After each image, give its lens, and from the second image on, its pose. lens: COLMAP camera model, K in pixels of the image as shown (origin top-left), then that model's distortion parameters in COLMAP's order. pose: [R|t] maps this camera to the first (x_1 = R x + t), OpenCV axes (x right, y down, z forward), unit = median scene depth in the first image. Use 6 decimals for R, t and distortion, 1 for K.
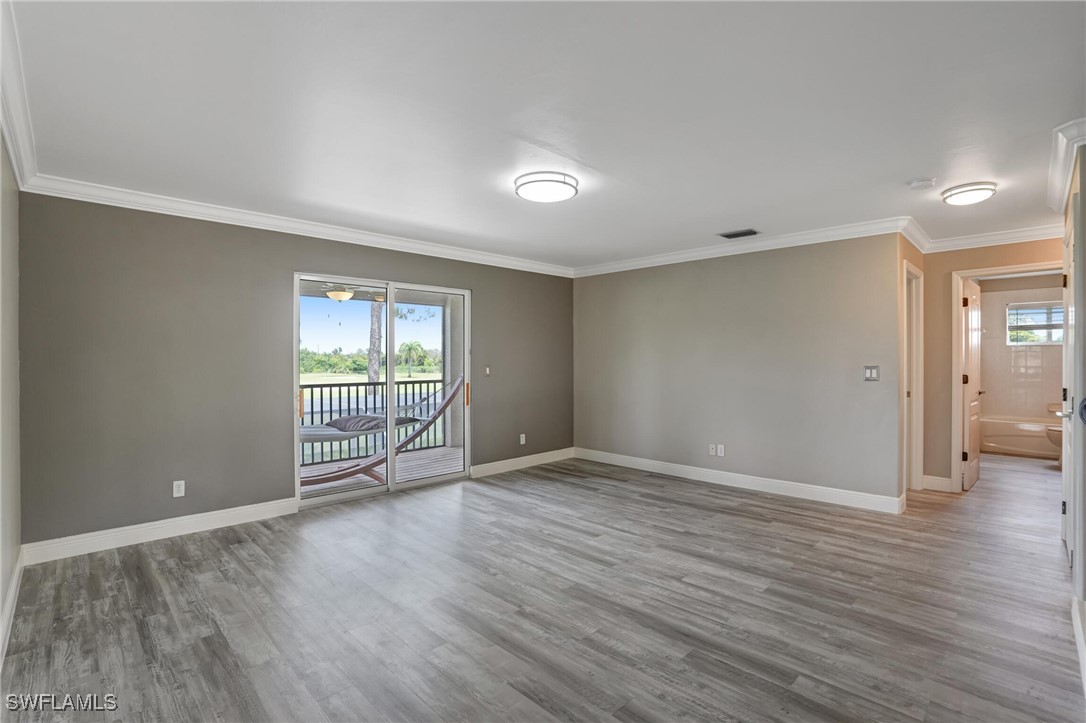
lens RADIAL K [[512.9, 0, 545.9], [0, 512.9, 357.8], [0, 0, 1]] dist [-0.069663, 0.027546]
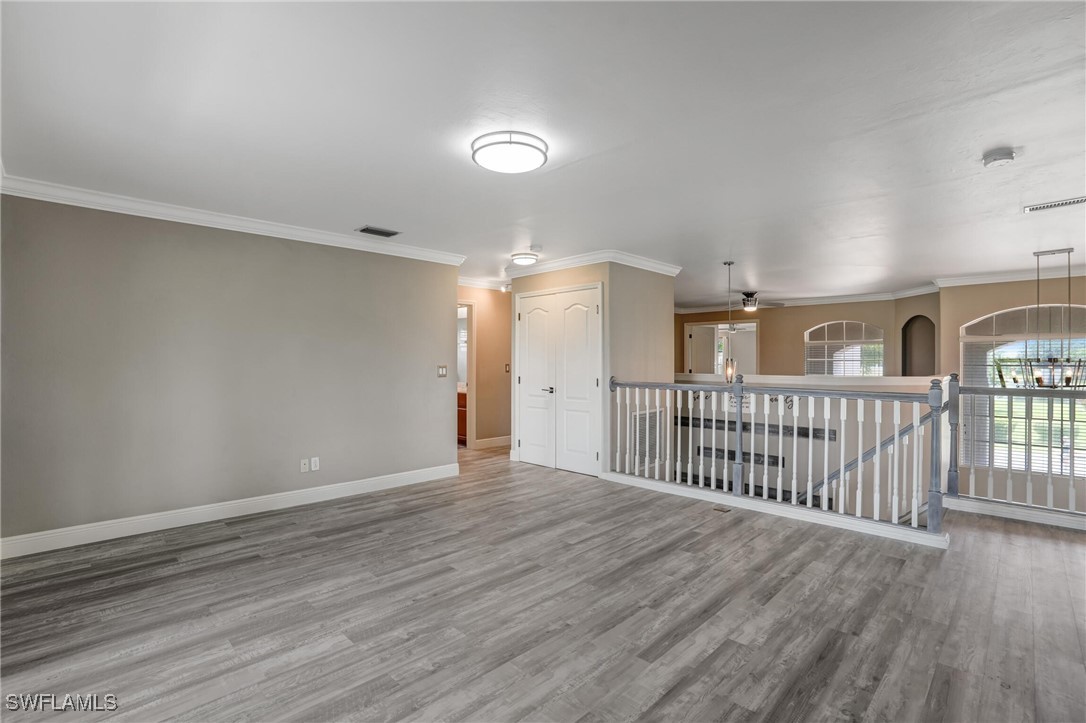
lens RADIAL K [[512.9, 0, 545.9], [0, 512.9, 357.8], [0, 0, 1]] dist [-0.069663, 0.027546]
pose [[-0.023496, 0.005949, 0.999706, -0.737606], [-0.005637, 0.999966, -0.006083, 0.003499], [-0.999708, -0.005778, -0.023462, 0.854136]]
